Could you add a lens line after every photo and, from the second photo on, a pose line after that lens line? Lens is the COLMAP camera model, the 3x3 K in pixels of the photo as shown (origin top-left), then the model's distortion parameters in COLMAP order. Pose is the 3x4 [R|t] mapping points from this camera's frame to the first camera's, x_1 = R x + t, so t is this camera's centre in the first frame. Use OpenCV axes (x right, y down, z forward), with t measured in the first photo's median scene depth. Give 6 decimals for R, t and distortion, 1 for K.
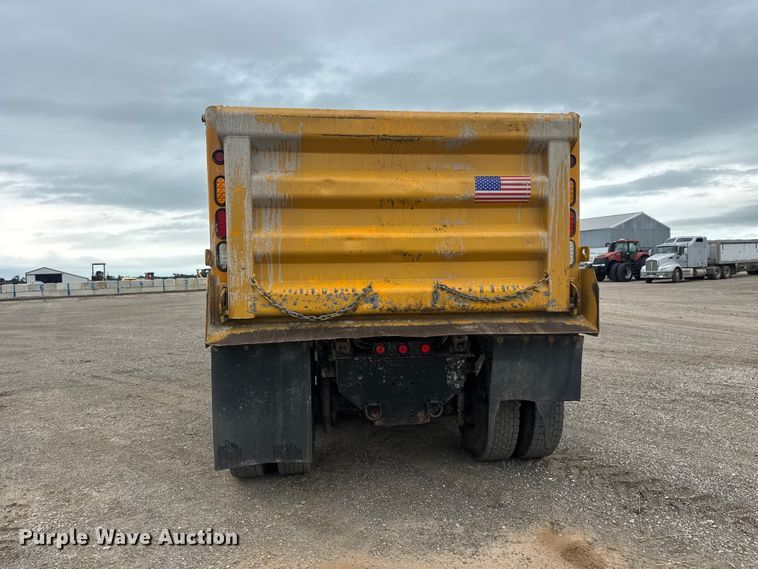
lens RADIAL K [[536.7, 0, 383.5], [0, 536.7, 281.8], [0, 0, 1]] dist [0.054452, -0.077076]
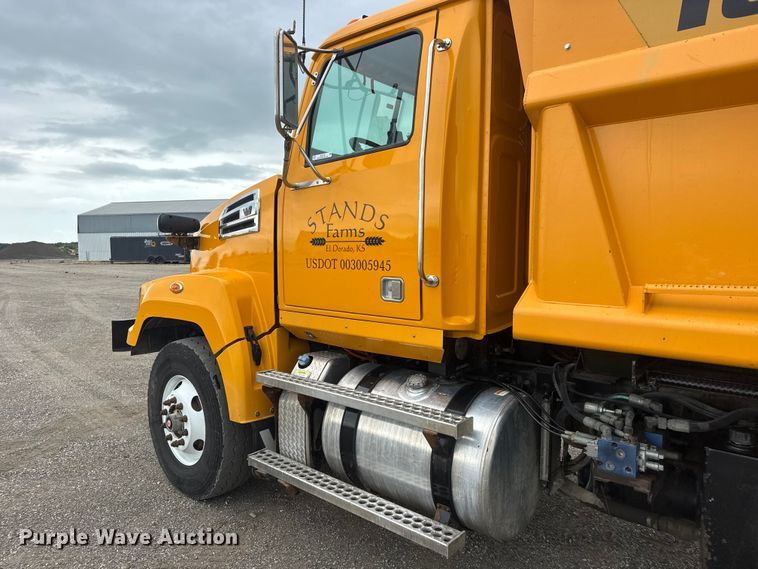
lens RADIAL K [[548.0, 0, 363.9], [0, 548.0, 287.0], [0, 0, 1]] dist [0.065968, -0.072794]
pose [[0.731348, -0.019412, 0.681728, -0.983126], [-0.005882, 0.999378, 0.034766, -0.058005], [-0.681979, -0.029436, 0.730779, 2.057682]]
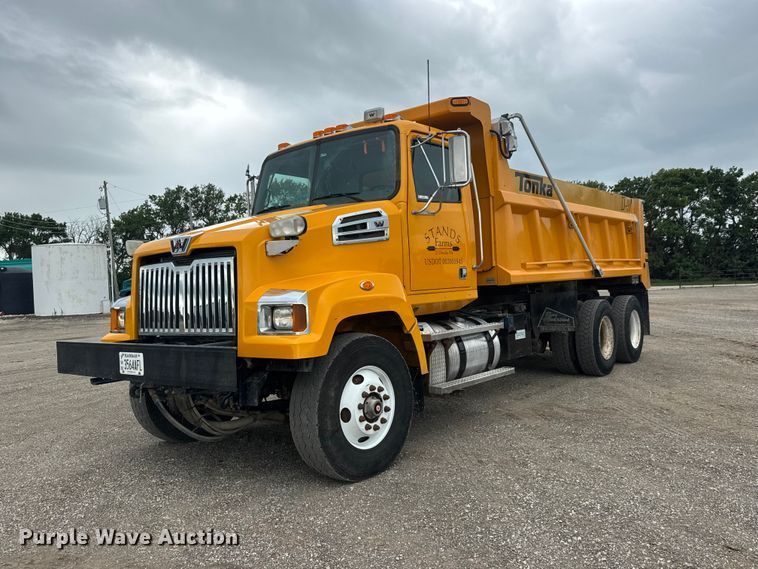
lens RADIAL K [[618.9, 0, 343.0], [0, 618.9, 282.6], [0, 0, 1]] dist [0.035816, -0.007271]
pose [[-0.692681, 0.055332, 0.719119, -1.434566], [0.078717, 0.996897, -0.000883, -0.027371], [-0.716936, 0.055995, -0.694887, 4.005070]]
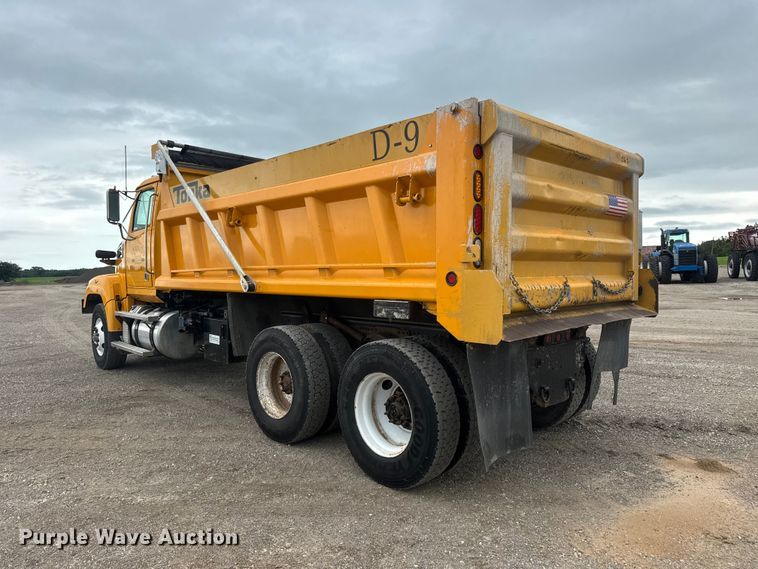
lens RADIAL K [[536.7, 0, 383.5], [0, 536.7, 281.8], [0, 0, 1]] dist [0.054452, -0.077076]
pose [[0.788054, -0.004516, 0.615589, -1.014913], [0.009276, 0.999947, -0.004539, 0.009080], [-0.615536, 0.009287, 0.788054, 0.331932]]
